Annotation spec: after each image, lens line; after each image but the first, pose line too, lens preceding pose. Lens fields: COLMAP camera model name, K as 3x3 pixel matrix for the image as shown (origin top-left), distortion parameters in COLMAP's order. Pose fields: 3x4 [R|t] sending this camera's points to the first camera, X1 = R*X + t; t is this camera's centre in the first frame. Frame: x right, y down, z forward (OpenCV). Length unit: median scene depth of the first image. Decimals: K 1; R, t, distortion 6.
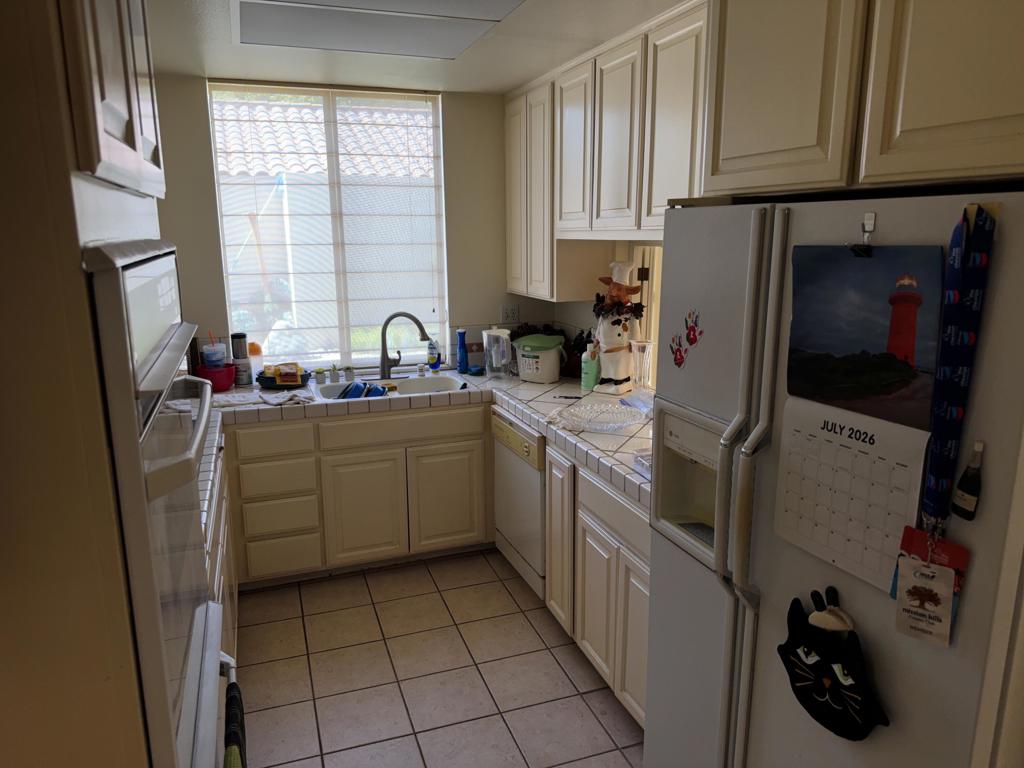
lens RADIAL K [[738.3, 0, 513.0], [0, 738.3, 385.2], [0, 0, 1]] dist [0.032220, -0.037271]
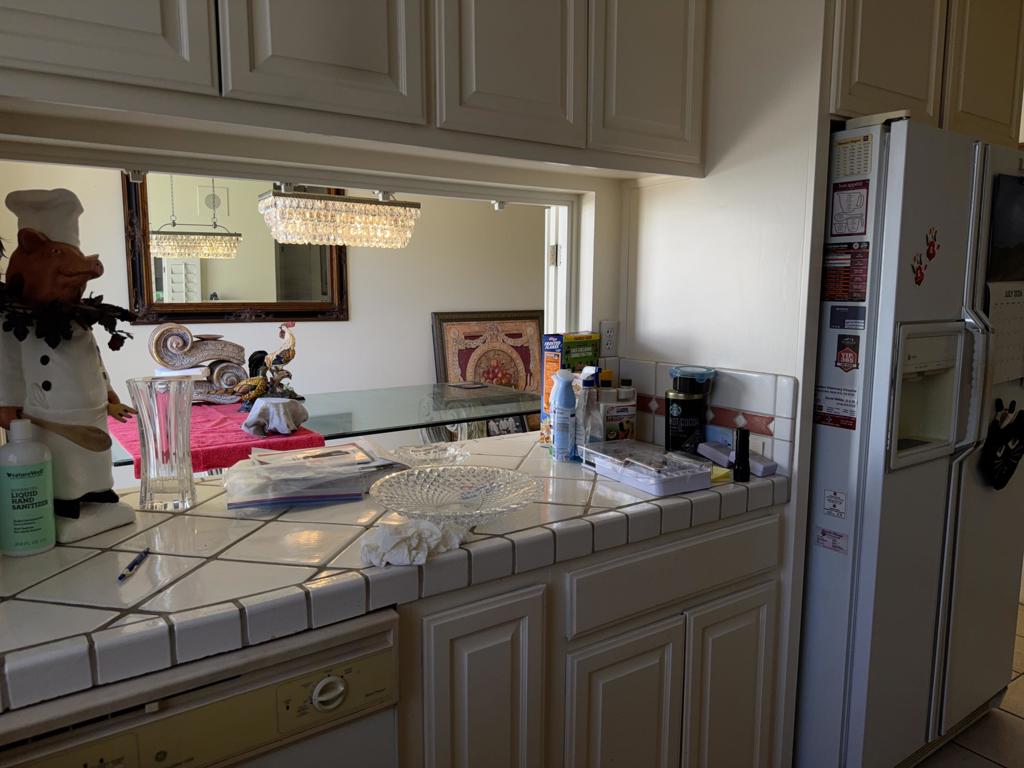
lens RADIAL K [[738.3, 0, 512.8], [0, 738.3, 383.7], [0, 0, 1]] dist [0.032220, -0.037271]
pose [[-0.264168, -0.119955, 0.956988, -0.605366], [0.204746, 0.962645, 0.177183, -0.189529], [-0.942494, 0.242745, -0.229740, 1.818176]]
